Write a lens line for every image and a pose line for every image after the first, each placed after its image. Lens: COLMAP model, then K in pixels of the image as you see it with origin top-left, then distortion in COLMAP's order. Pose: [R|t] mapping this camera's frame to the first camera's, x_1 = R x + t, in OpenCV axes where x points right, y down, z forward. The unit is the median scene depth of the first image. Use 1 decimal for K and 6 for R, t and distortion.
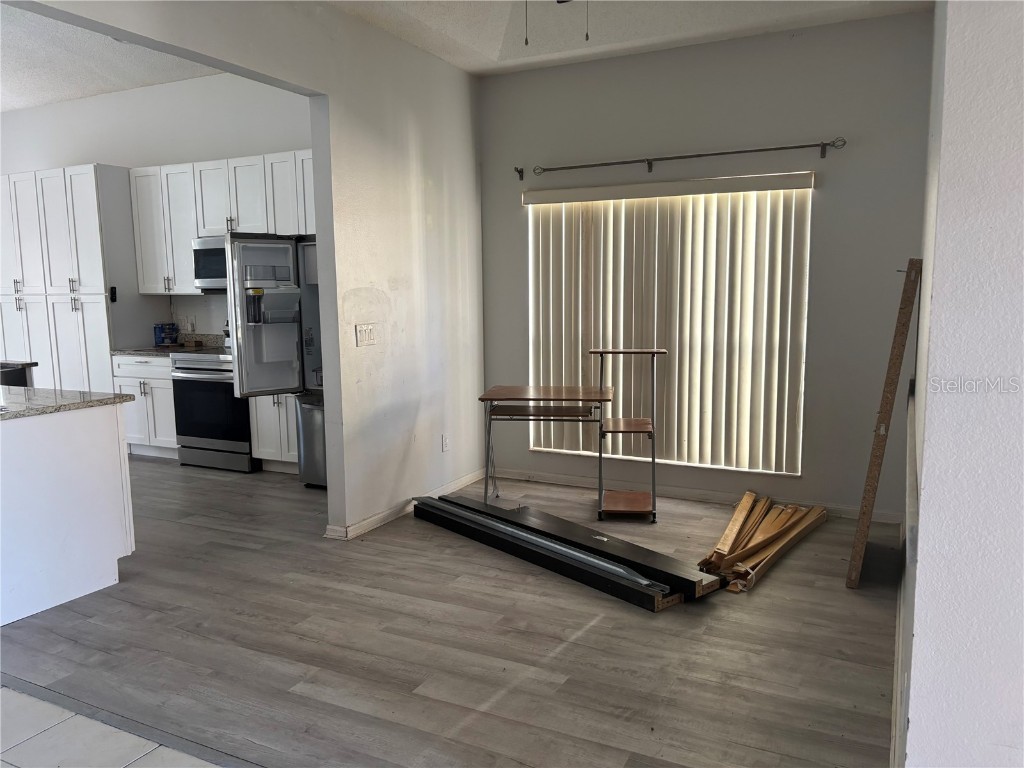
lens RADIAL K [[773.4, 0, 512.7], [0, 773.4, 385.9], [0, 0, 1]] dist [0.036547, -0.046674]
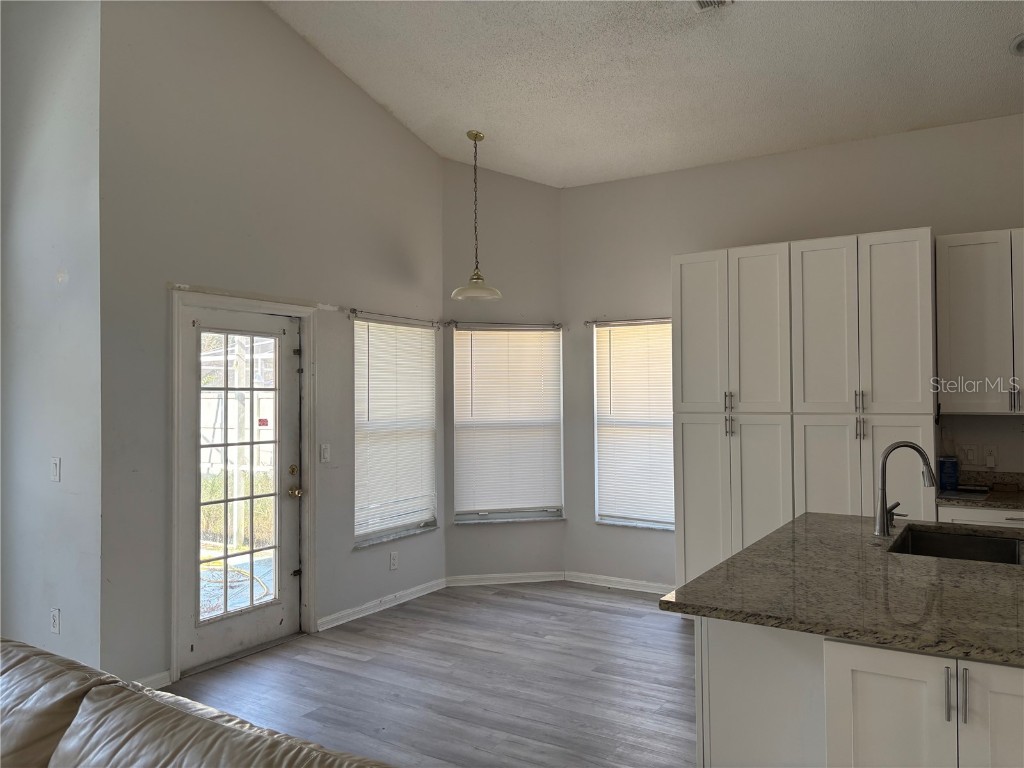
lens RADIAL K [[773.4, 0, 511.0], [0, 773.4, 384.5], [0, 0, 1]] dist [0.036547, -0.046674]
pose [[0.994520, 0.001731, -0.104534, -0.842209], [-0.016671, 0.989696, -0.142213, -0.043036], [0.103211, 0.143176, 0.984301, 0.305788]]
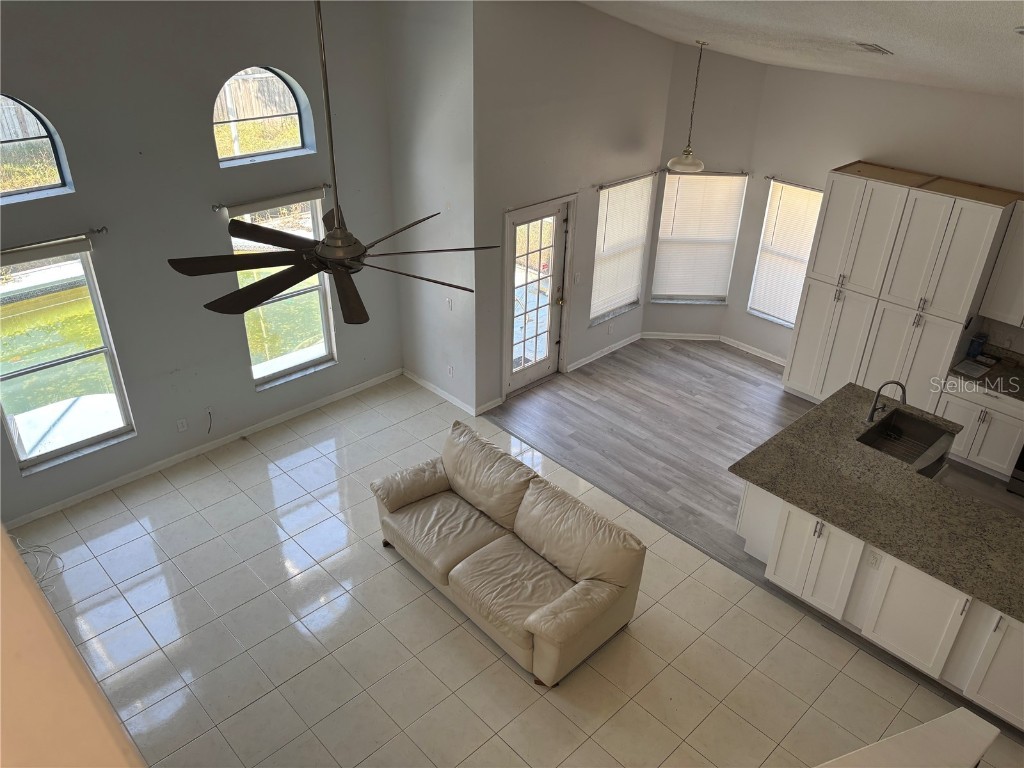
lens RADIAL K [[773.4, 0, 505.1], [0, 773.4, 385.2], [0, 0, 1]] dist [0.036547, -0.046674]
pose [[0.936403, 0.198321, -0.289515, -0.811951], [-0.072866, 0.916900, 0.392409, -0.428317], [0.343279, -0.346357, 0.873039, -0.182605]]
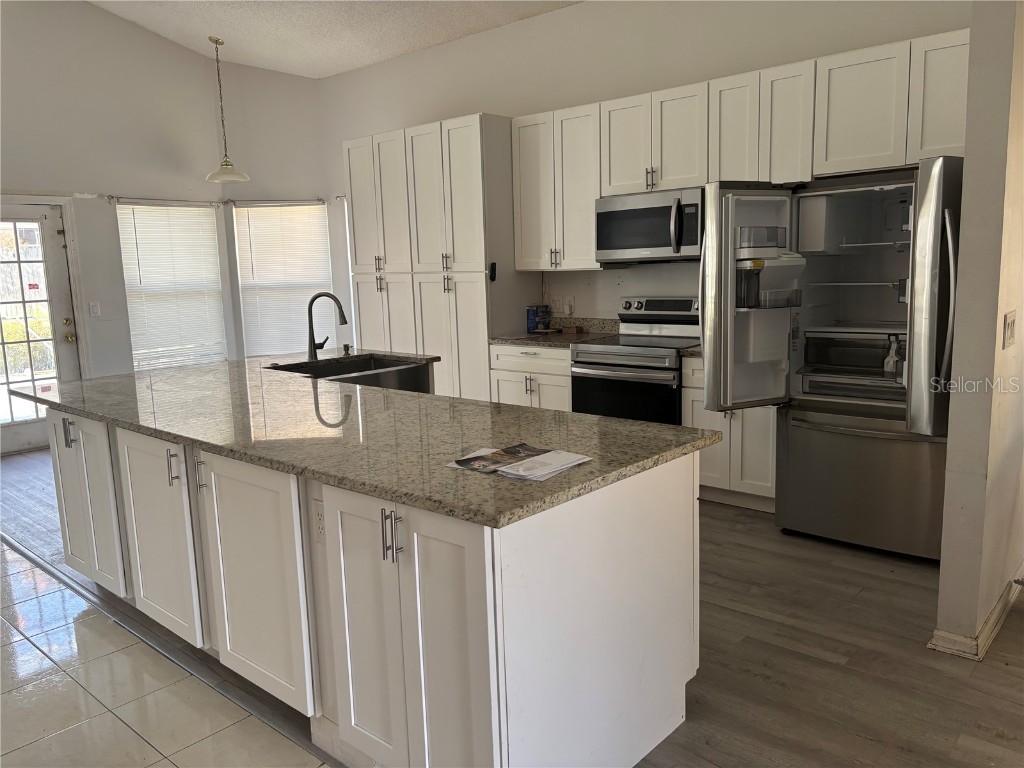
lens RADIAL K [[773.4, 0, 510.2], [0, 773.4, 385.3], [0, 0, 1]] dist [0.036547, -0.046674]
pose [[0.964297, 0.024114, -0.263723, -0.283005], [-0.015209, 0.999245, 0.035757, -0.026352], [0.264386, -0.030470, 0.963935, 0.205420]]
